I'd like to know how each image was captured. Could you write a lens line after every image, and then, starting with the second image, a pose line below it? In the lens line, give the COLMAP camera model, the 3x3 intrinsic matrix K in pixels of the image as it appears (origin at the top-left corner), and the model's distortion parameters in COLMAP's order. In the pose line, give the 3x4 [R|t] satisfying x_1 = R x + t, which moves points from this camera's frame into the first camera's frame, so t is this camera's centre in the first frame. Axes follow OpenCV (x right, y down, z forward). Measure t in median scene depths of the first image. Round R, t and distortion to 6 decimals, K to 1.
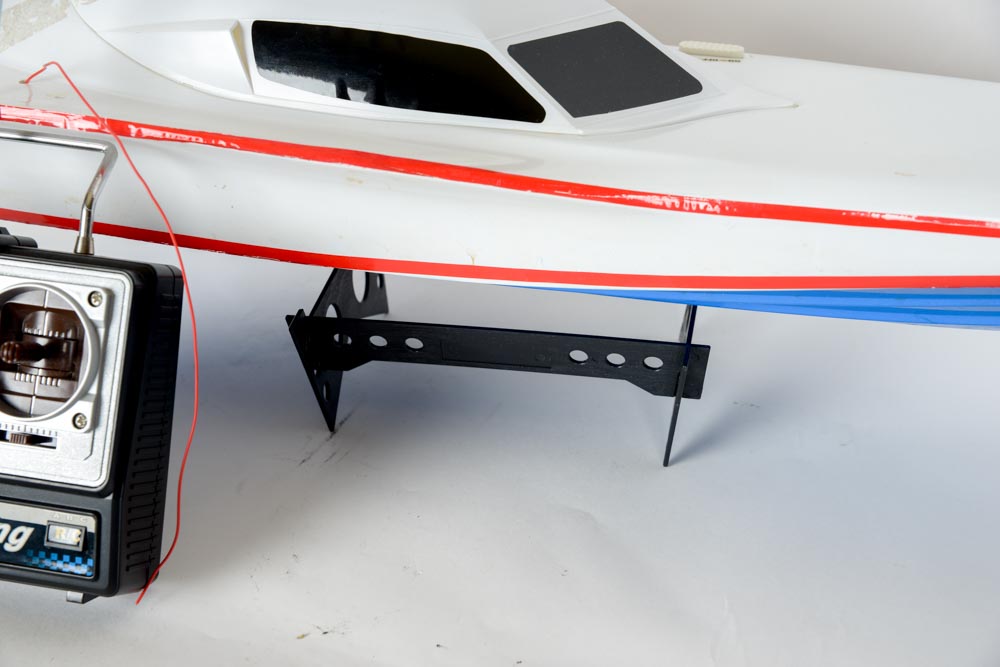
lens RADIAL K [[1680.8, 0, 502.5], [0, 1680.8, 327.0], [0, 0, 1]] dist [0.096173, 0.000000]
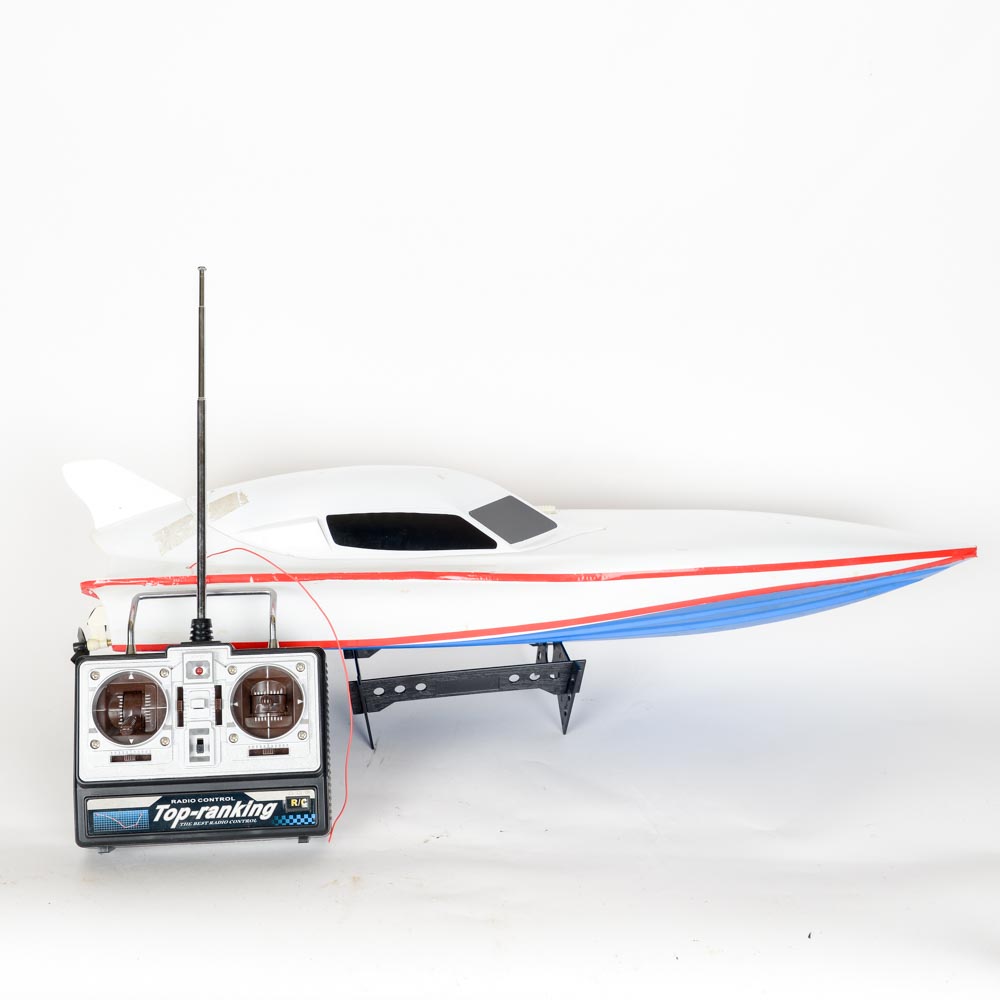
lens RADIAL K [[1466.3, 0, 500.0], [0, 1466.3, 507.3], [0, 0, 1]] dist [-0.029091, 0.000000]
pose [[0.939574, -0.110648, 0.323972, -0.498729], [0.174914, 0.968643, -0.176453, 0.124686], [-0.294289, 0.222458, 0.929466, -0.537707]]
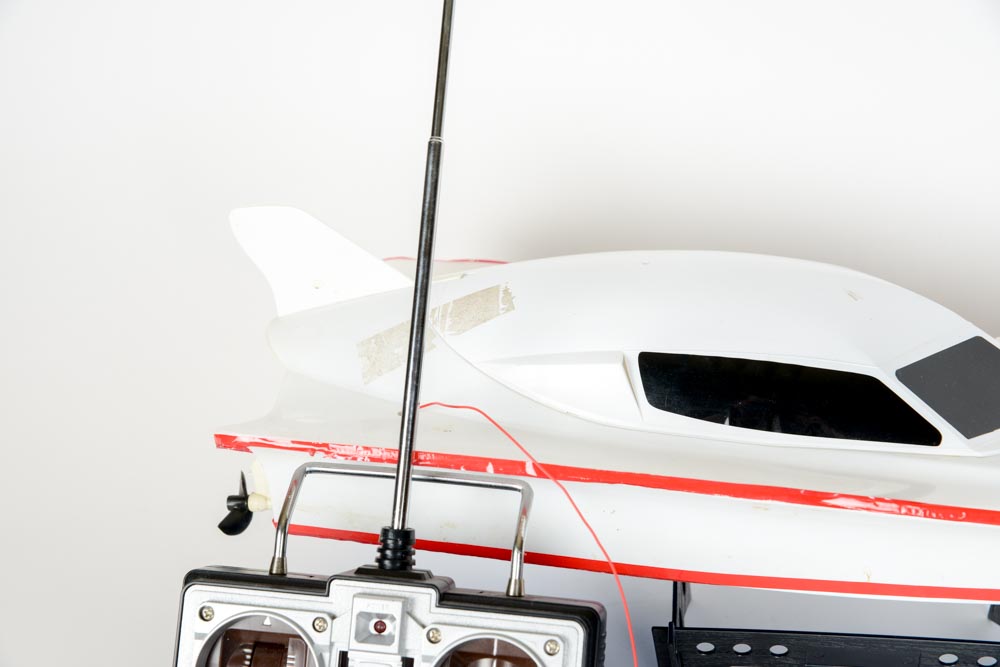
lens RADIAL K [[1680.8, 0, 488.9], [0, 1680.8, 325.6], [0, 0, 1]] dist [0.096173, 0.000000]
pose [[0.997733, -0.037152, 0.056113, -0.308525], [0.041851, 0.995499, -0.085035, -0.117576], [-0.052701, 0.087190, 0.994797, -0.029163]]
